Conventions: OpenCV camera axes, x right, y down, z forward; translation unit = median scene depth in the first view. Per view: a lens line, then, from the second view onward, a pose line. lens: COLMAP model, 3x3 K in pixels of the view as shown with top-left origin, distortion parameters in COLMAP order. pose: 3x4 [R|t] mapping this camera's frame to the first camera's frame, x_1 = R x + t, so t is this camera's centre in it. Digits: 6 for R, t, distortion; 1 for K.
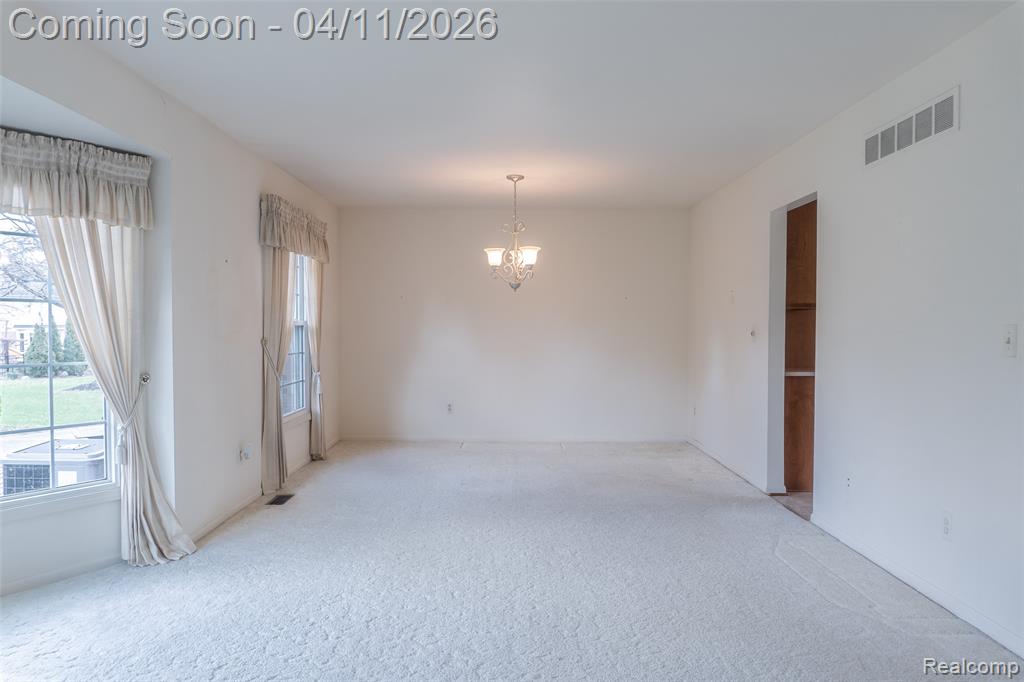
lens RADIAL K [[682.0, 0, 509.8], [0, 682.0, 343.9], [0, 0, 1]] dist [-0.023589, 0.000531]
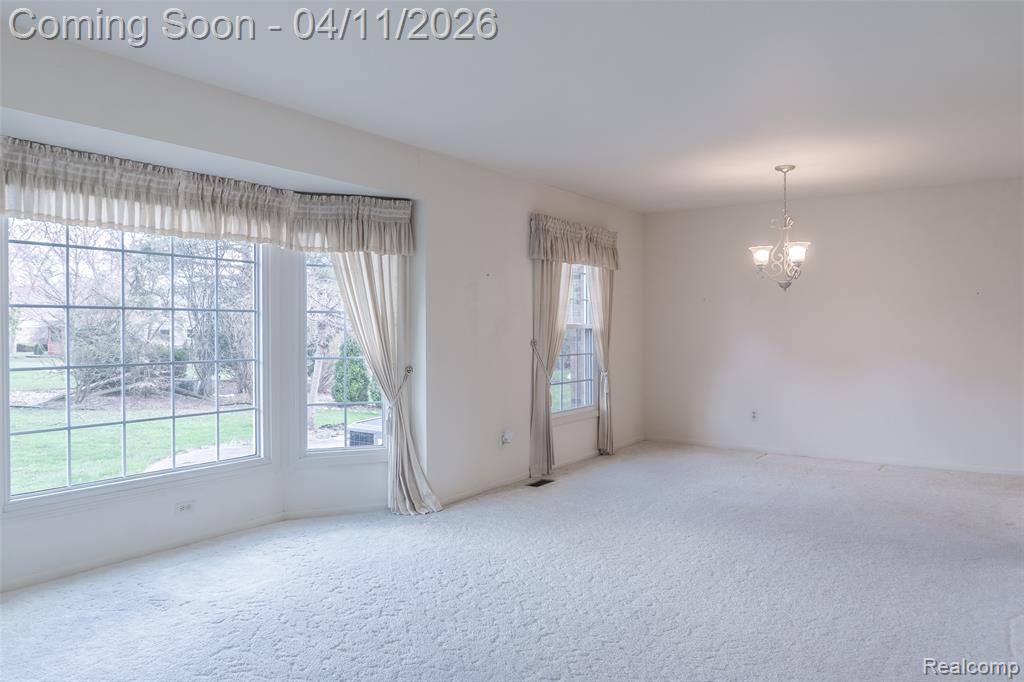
lens RADIAL K [[703.8, 0, 496.0], [0, 703.8, 337.3], [0, 0, 1]] dist [-0.019889, -0.000712]
pose [[0.812750, 0.003703, -0.582600, 0.245979], [-0.011682, 0.999882, -0.009940, -0.000511], [0.582495, 0.014885, 0.812698, 0.002071]]
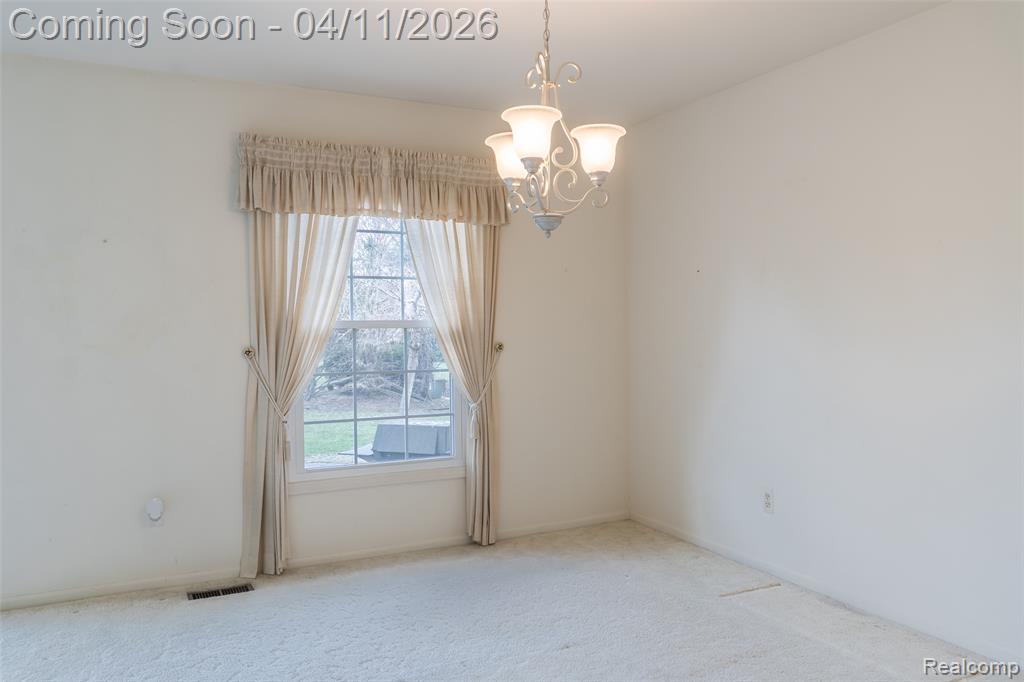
lens RADIAL K [[752.4, 0, 512.0], [0, 752.4, 341.0], [0, 0, 1]] dist [-0.027376, -0.001645]
pose [[0.450990, 0.012489, -0.892442, 0.381328], [-0.016235, 0.999851, 0.005788, -0.021240], [0.892381, 0.011878, 0.451126, 0.801888]]
